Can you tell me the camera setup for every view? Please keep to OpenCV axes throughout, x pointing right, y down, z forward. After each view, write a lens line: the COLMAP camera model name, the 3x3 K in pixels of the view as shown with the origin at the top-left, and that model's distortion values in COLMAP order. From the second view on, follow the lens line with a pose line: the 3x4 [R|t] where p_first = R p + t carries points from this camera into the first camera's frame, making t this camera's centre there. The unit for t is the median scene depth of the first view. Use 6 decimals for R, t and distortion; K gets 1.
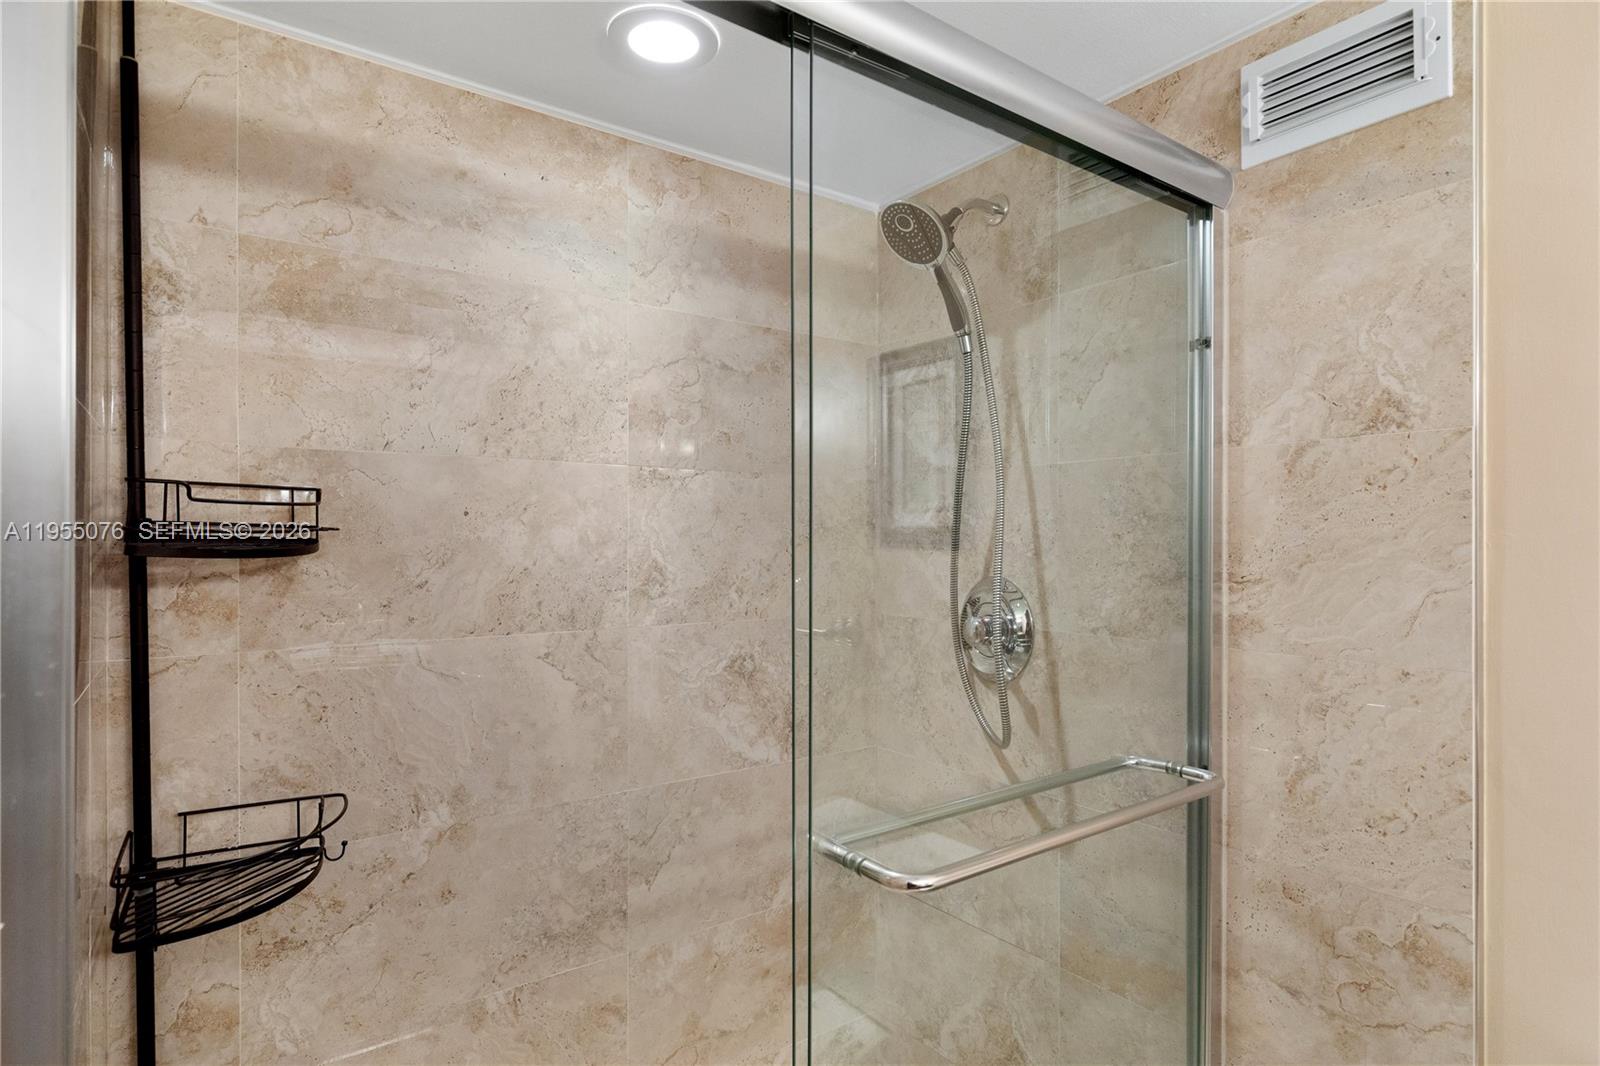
lens RADIAL K [[870.4, 0, 802.1], [0, 870.4, 534.9], [0, 0, 1]] dist [-0.012767, 0.004704]
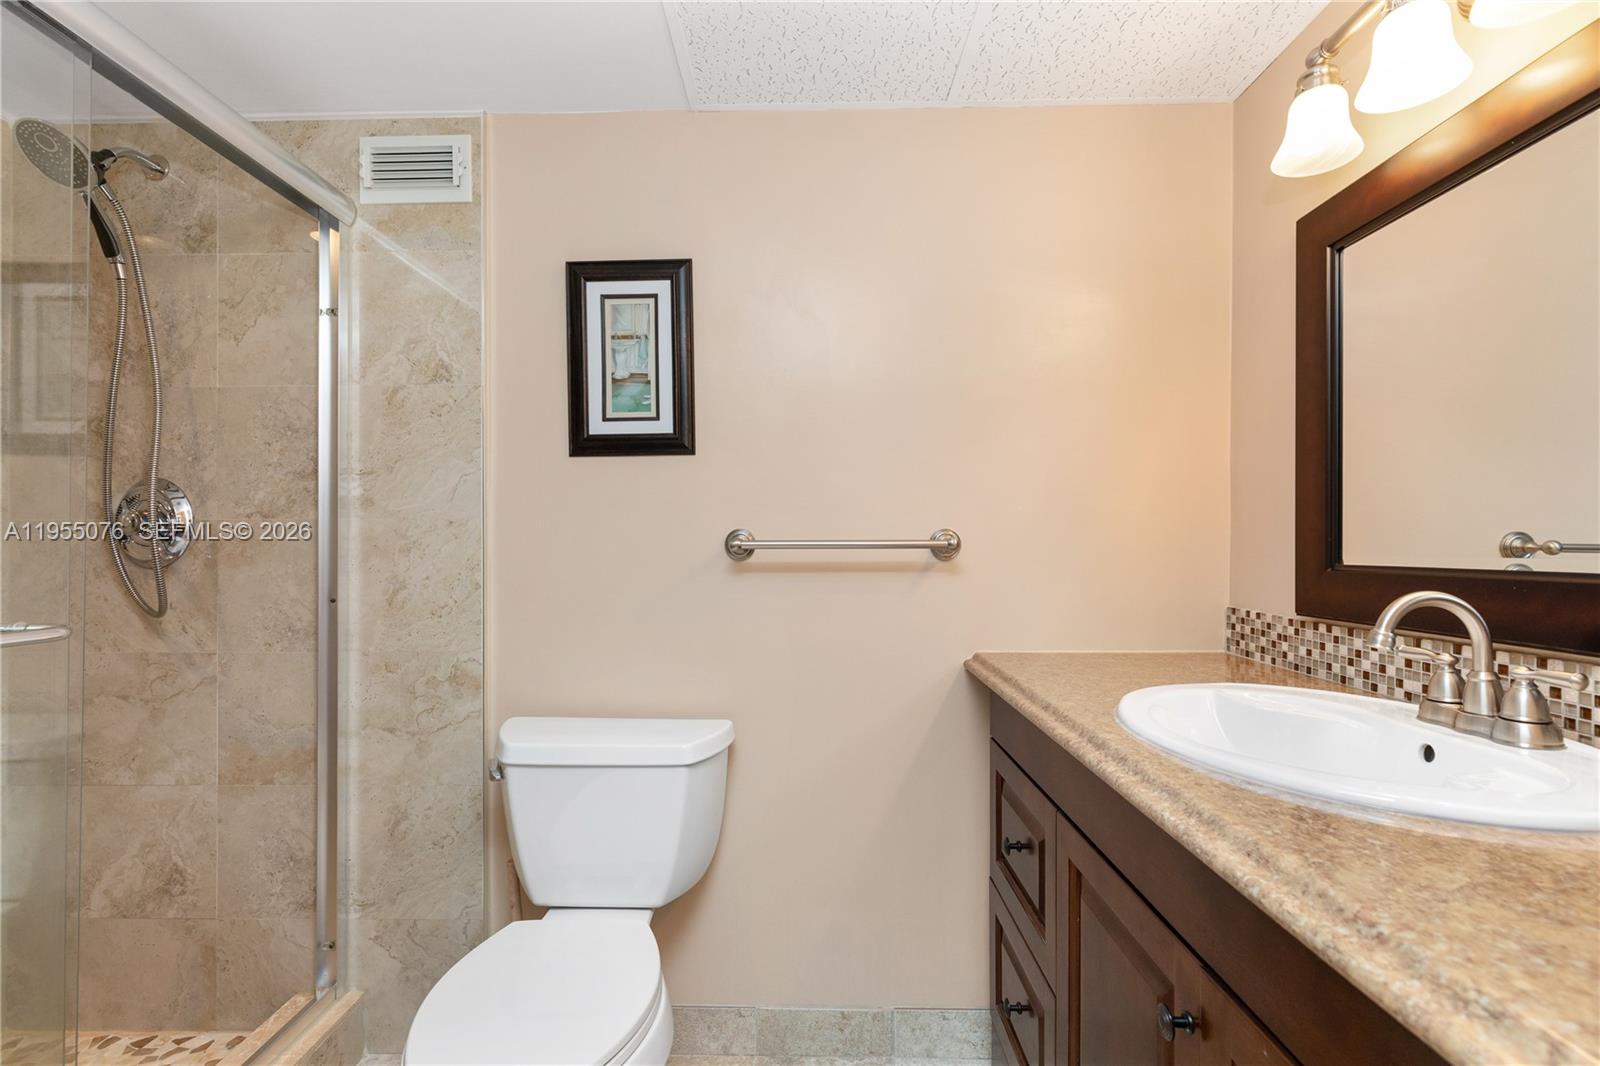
lens RADIAL K [[718.4, 0, 787.2], [0, 718.4, 538.0], [0, 0, 1]] dist [0.007120, -0.002803]
pose [[0.610053, 0.002473, 0.792357, -0.042096], [-0.009023, 0.999952, 0.003826, 0.161953], [-0.792309, -0.009484, 0.610046, -0.393279]]
